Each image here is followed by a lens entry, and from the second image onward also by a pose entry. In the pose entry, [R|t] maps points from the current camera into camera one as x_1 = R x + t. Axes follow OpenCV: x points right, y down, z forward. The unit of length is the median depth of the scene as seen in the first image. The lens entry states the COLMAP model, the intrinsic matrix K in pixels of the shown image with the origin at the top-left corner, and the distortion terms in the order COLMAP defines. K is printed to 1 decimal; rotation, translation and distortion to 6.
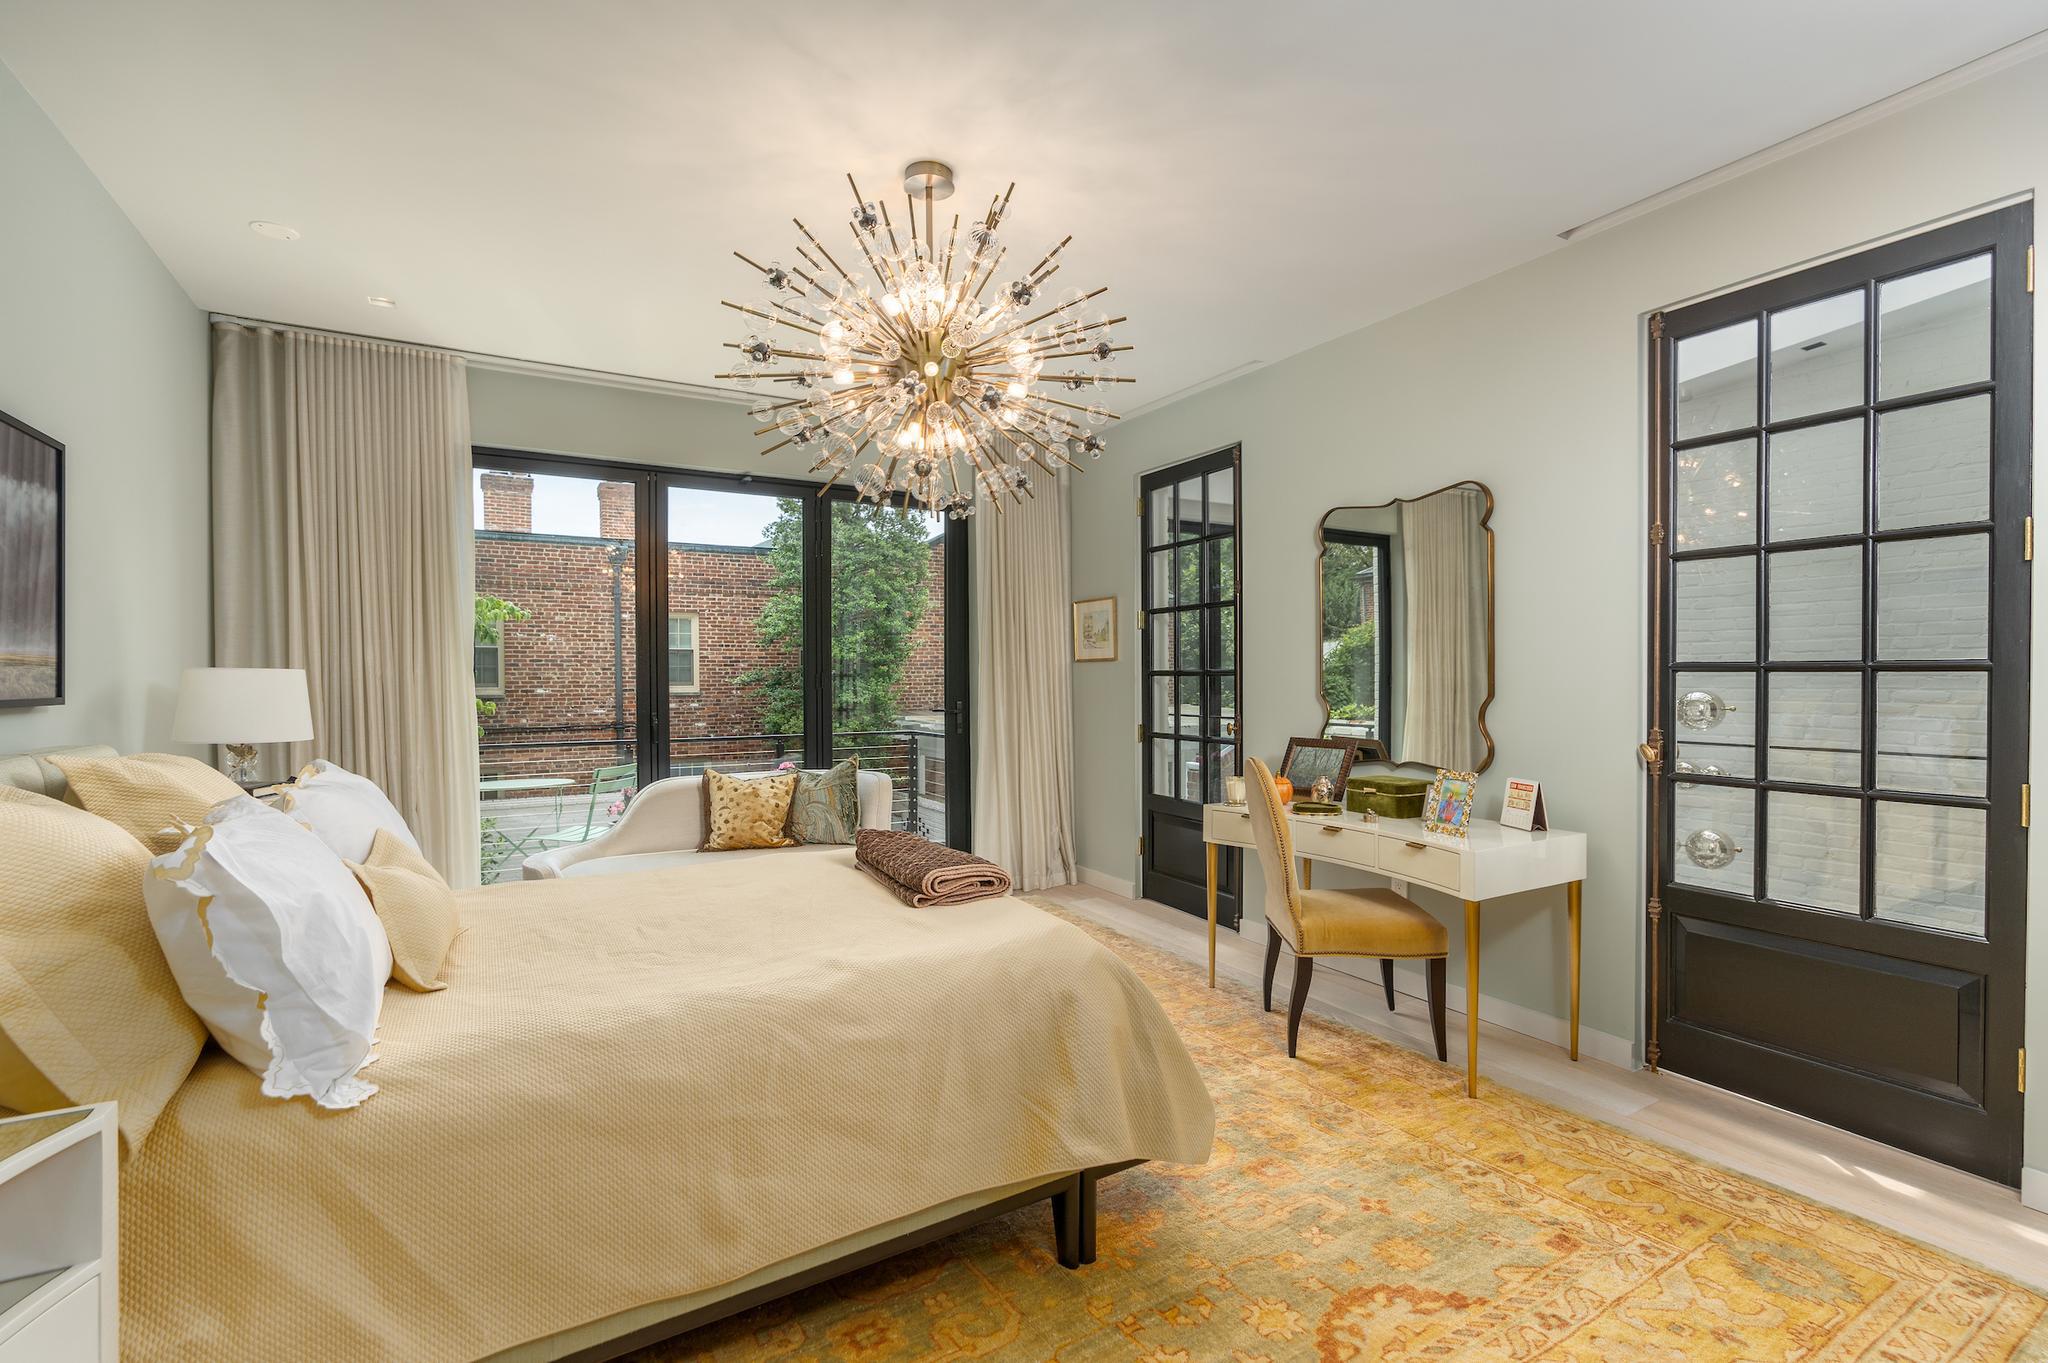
lens RADIAL K [[930.5, 0, 1031.5], [0, 930.5, 675.3], [0, 0, 1]] dist [-0.000278, 0.000767]
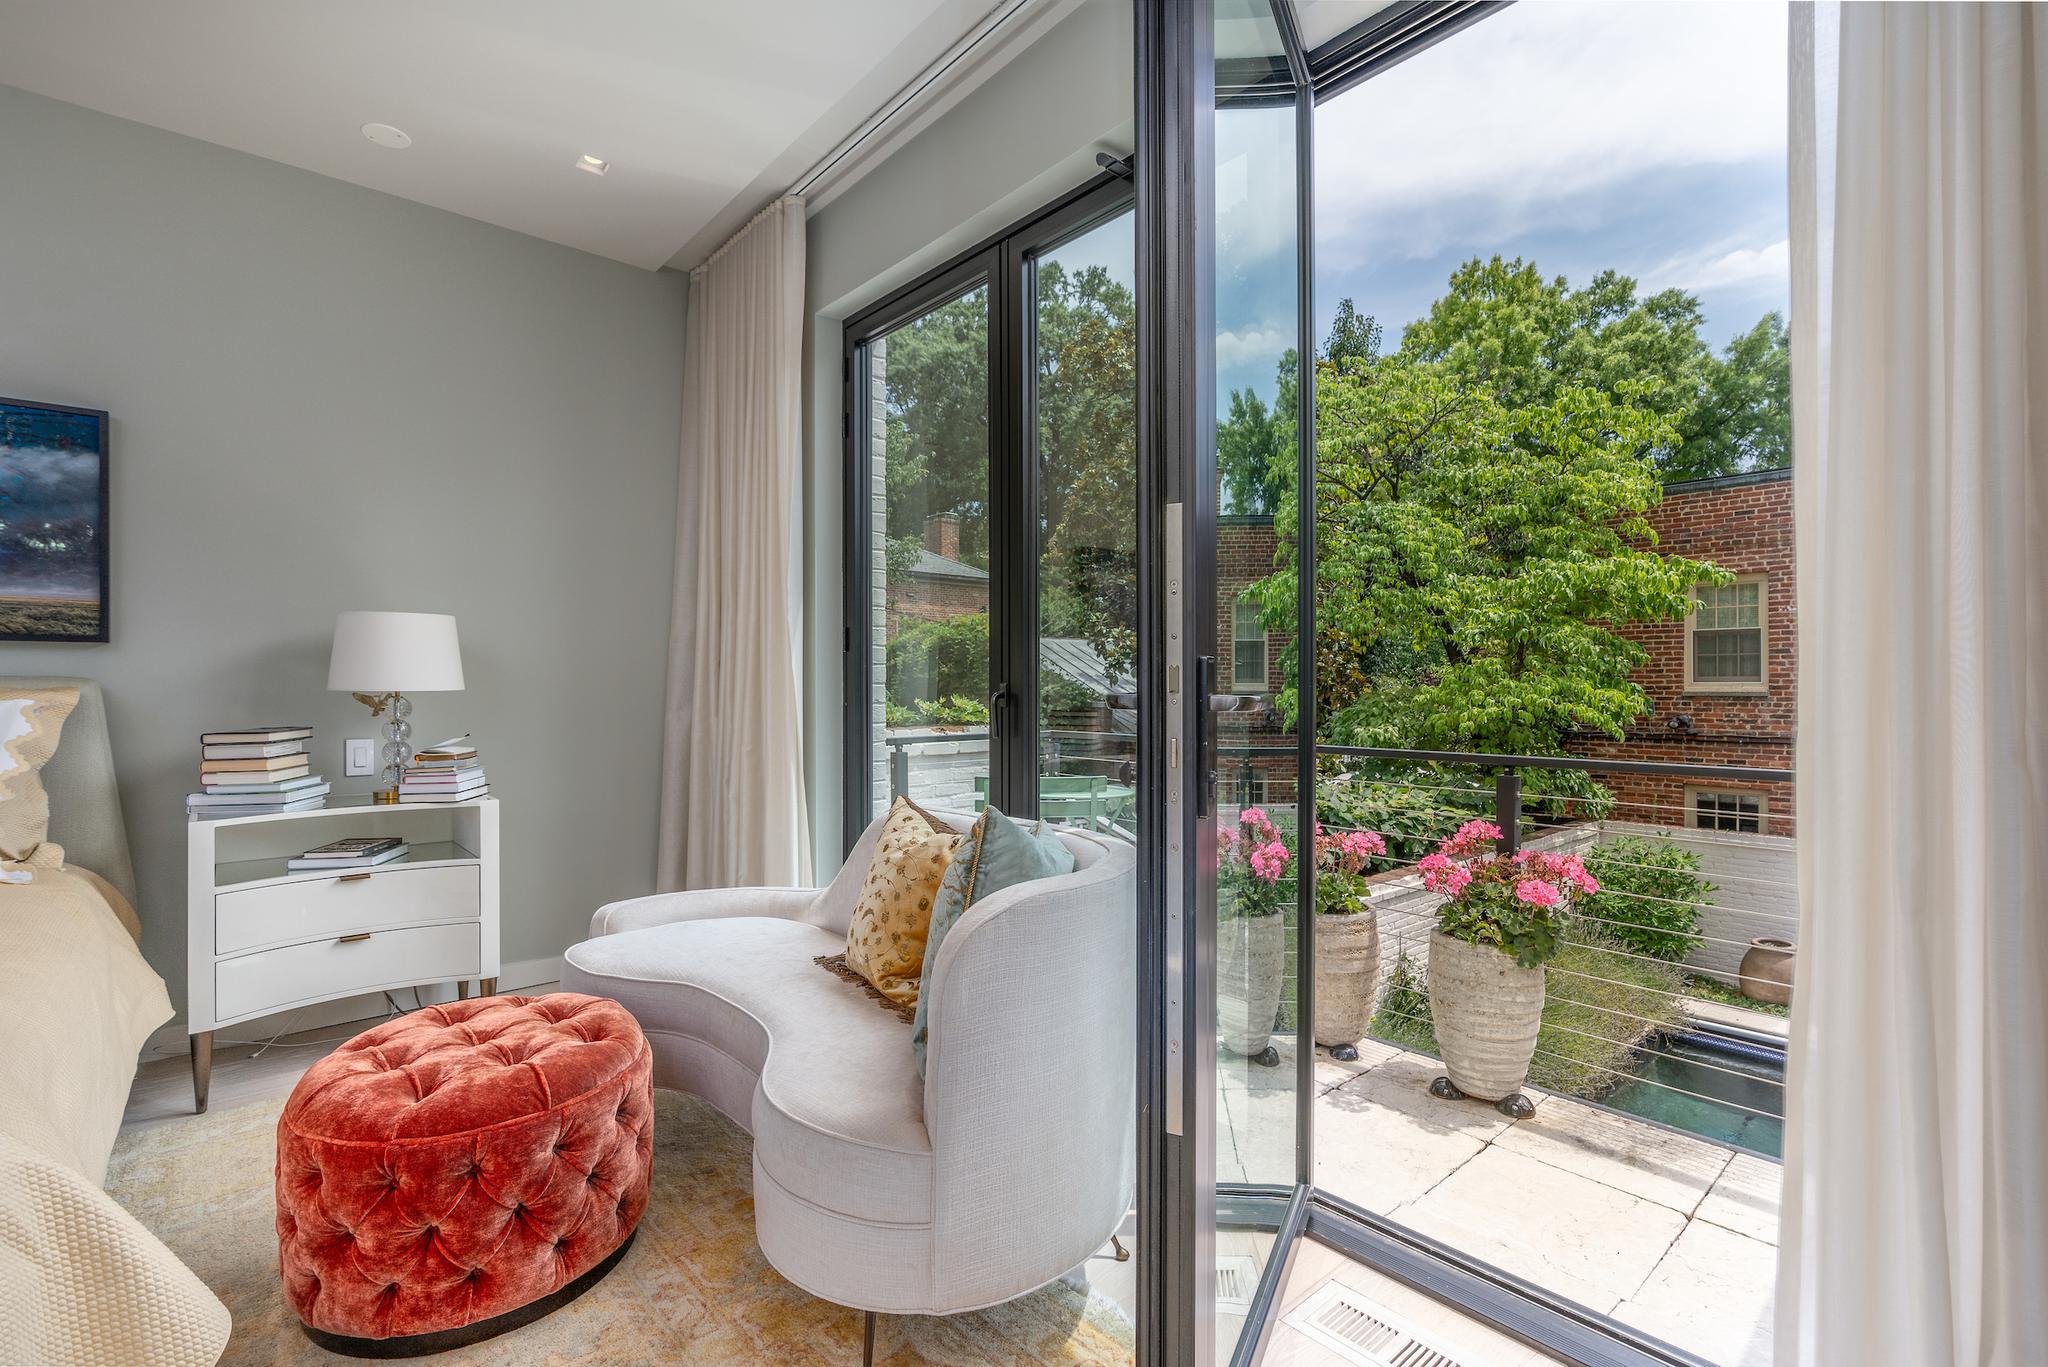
lens RADIAL K [[930.5, 0, 1031.5], [0, 930.5, 677.3], [0, 0, 1]] dist [-0.000278, 0.000767]
pose [[0.194608, -0.002880, -0.980877, 0.180984], [-0.000714, 0.999995, -0.003078, 0.051915], [0.980881, 0.001300, 0.194605, 1.286806]]
